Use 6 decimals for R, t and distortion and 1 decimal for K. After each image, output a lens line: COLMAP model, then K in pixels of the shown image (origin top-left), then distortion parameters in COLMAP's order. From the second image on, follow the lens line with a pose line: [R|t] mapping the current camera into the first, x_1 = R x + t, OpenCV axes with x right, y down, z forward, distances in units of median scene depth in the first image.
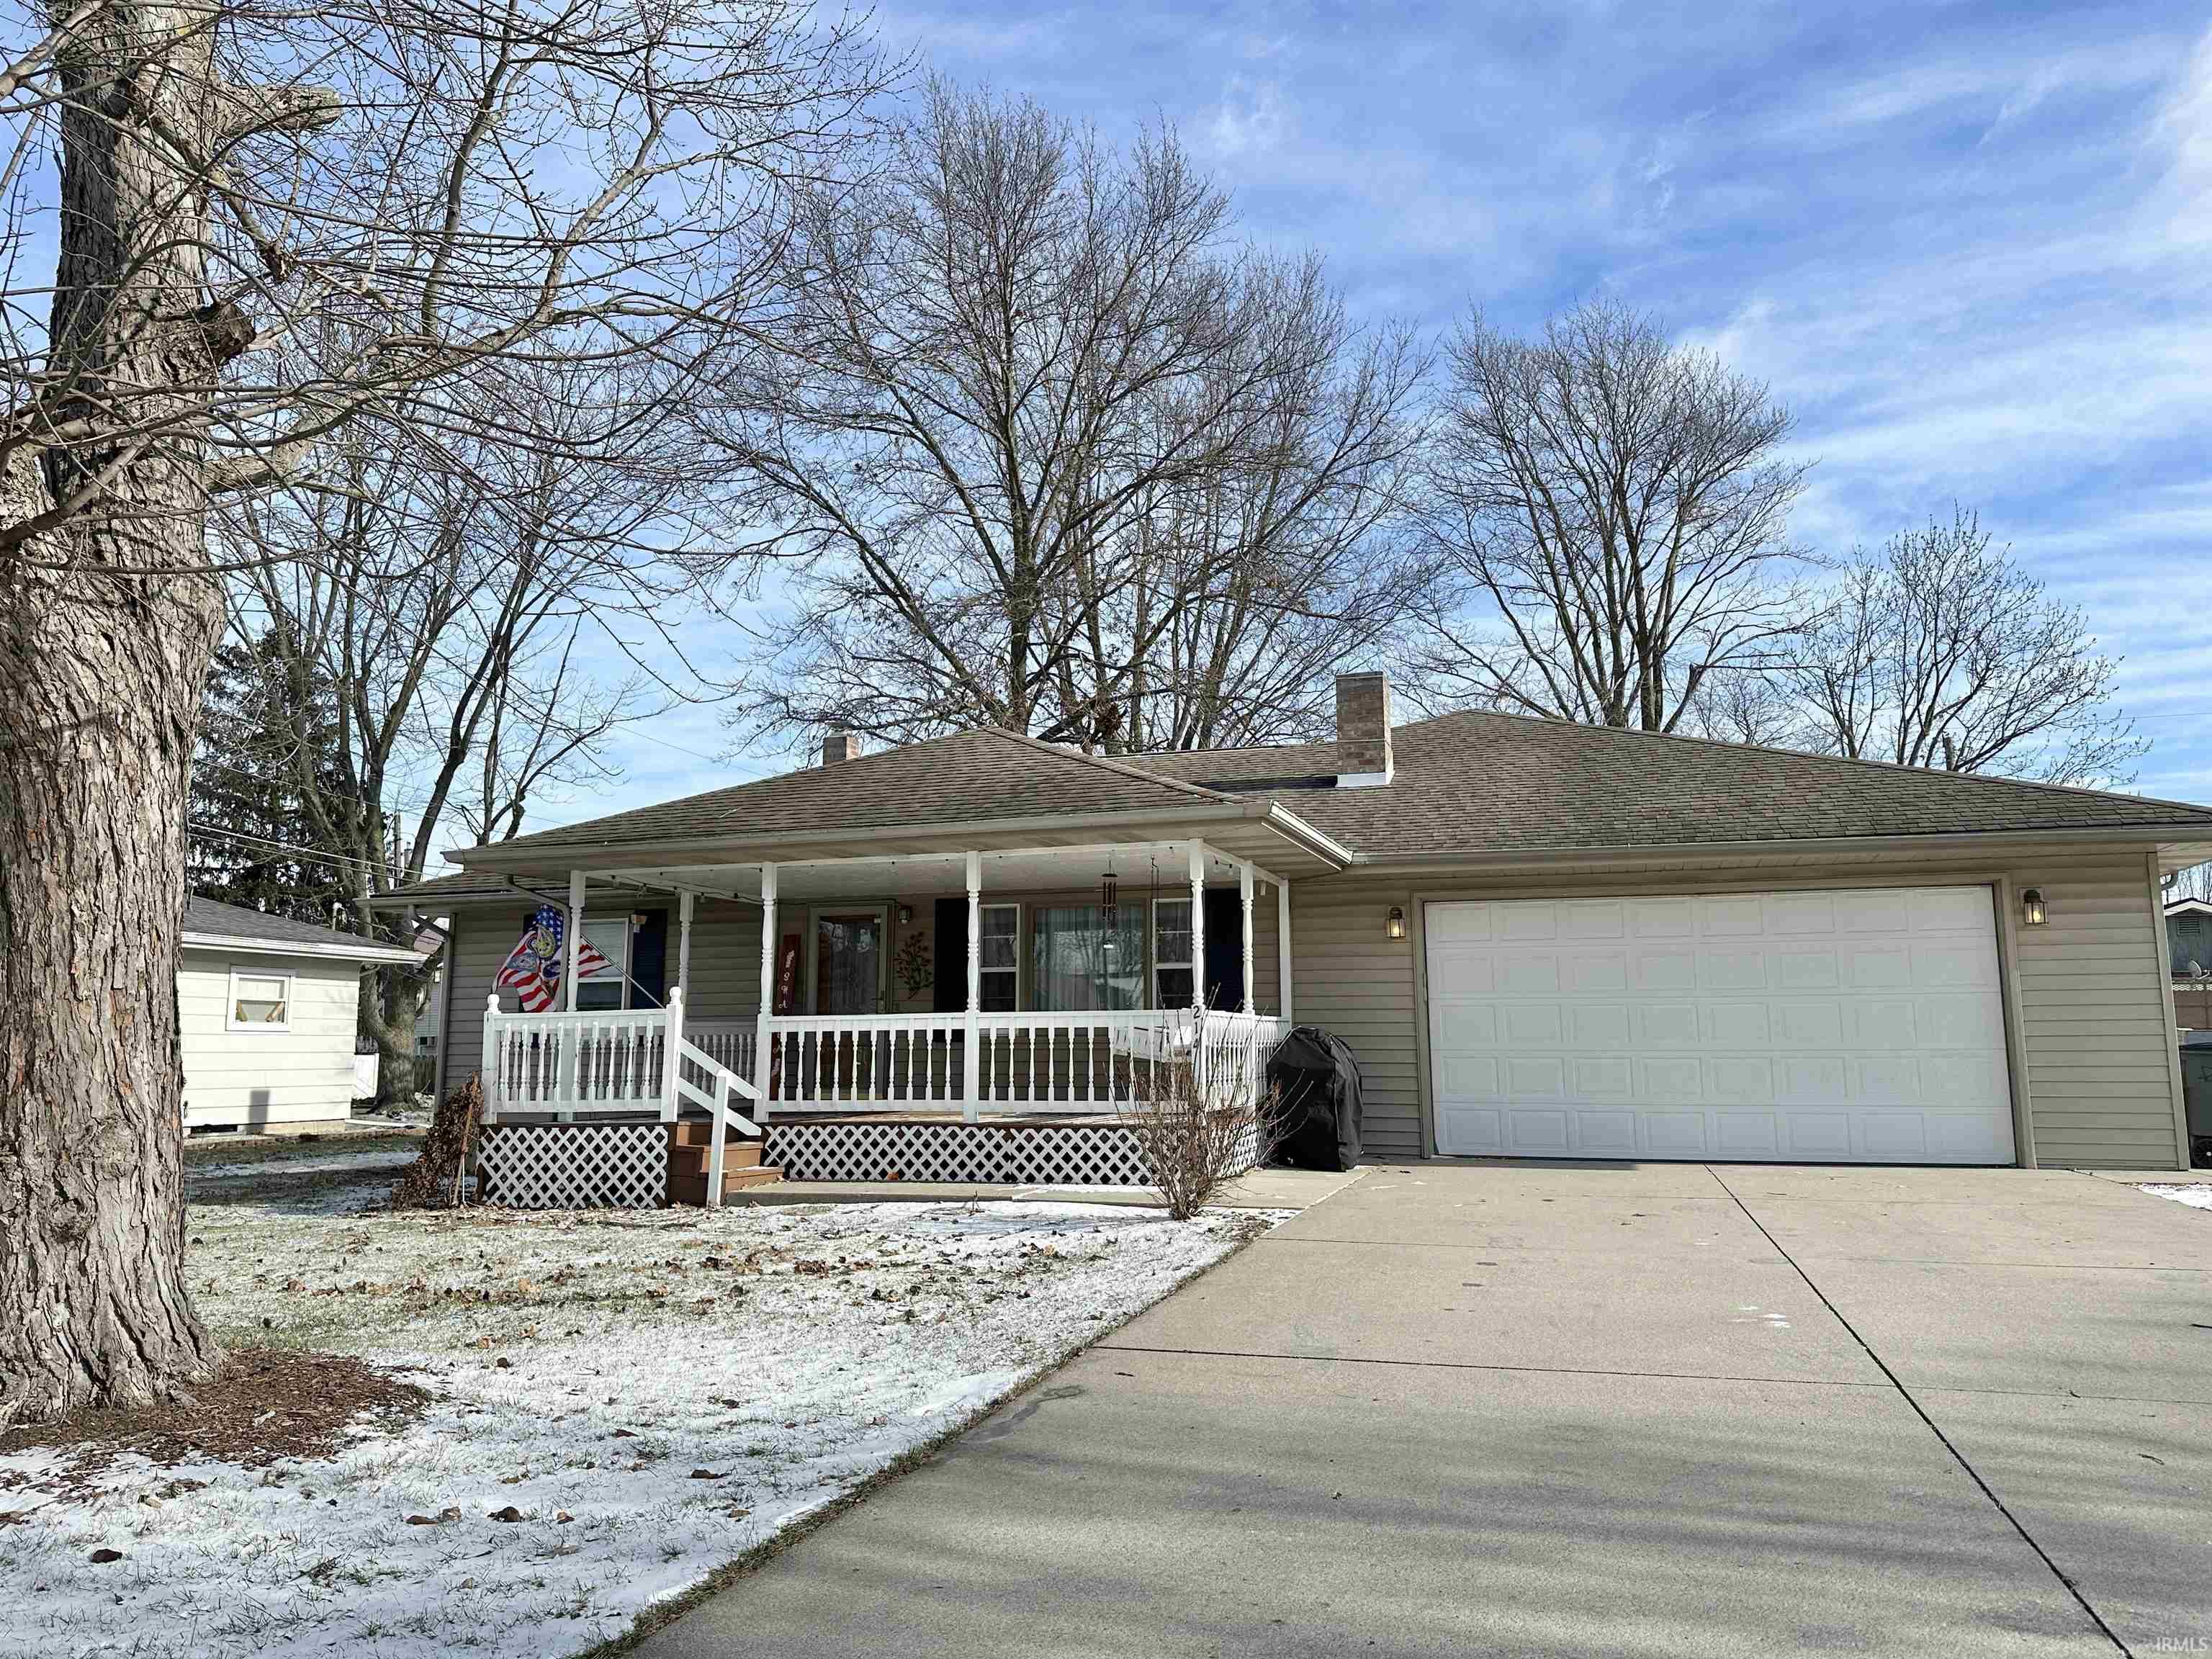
lens RADIAL K [[1294.2, 0, 1108.4], [0, 1294.2, 862.1], [0, 0, 1]] dist [0.058875, -0.039593]
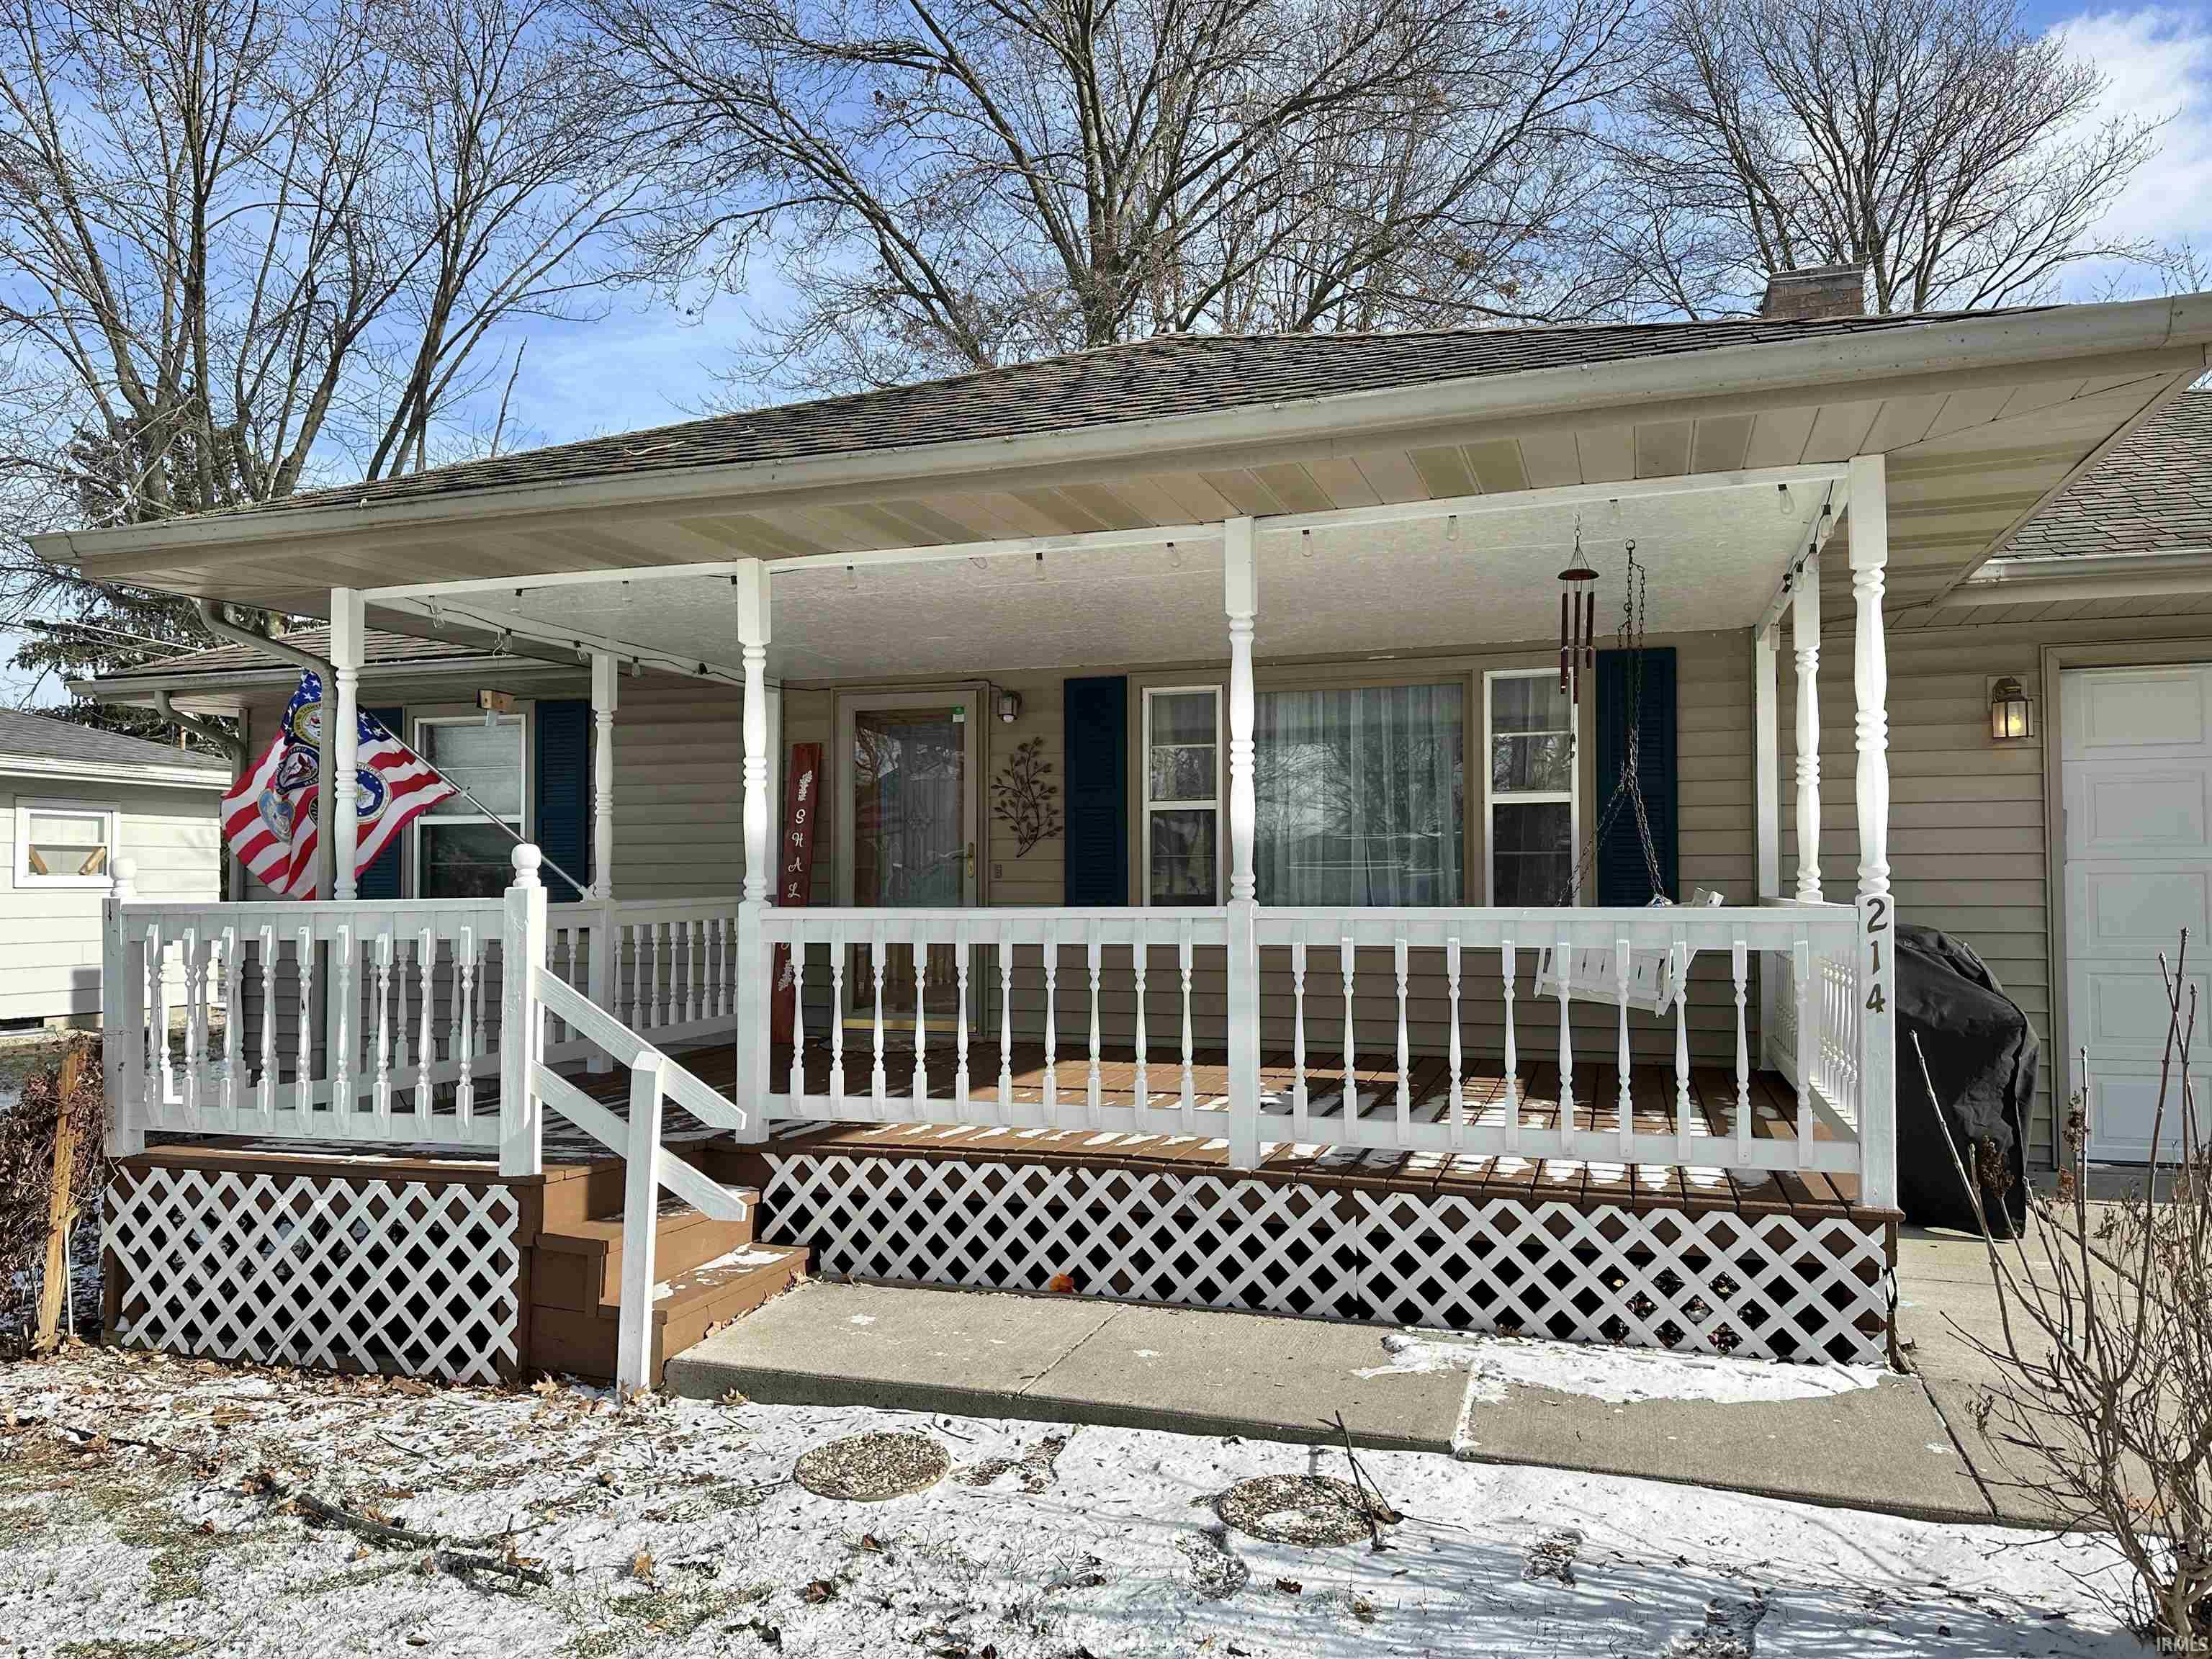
lens RADIAL K [[1294.2, 0, 1108.4], [0, 1294.2, 862.1], [0, 0, 1]] dist [0.058875, -0.039593]
pose [[0.999955, 0.000869, -0.009454, -0.146115], [0.000319, 0.992171, 0.124883, 0.050089], [0.009489, -0.124881, 0.992126, 0.591879]]
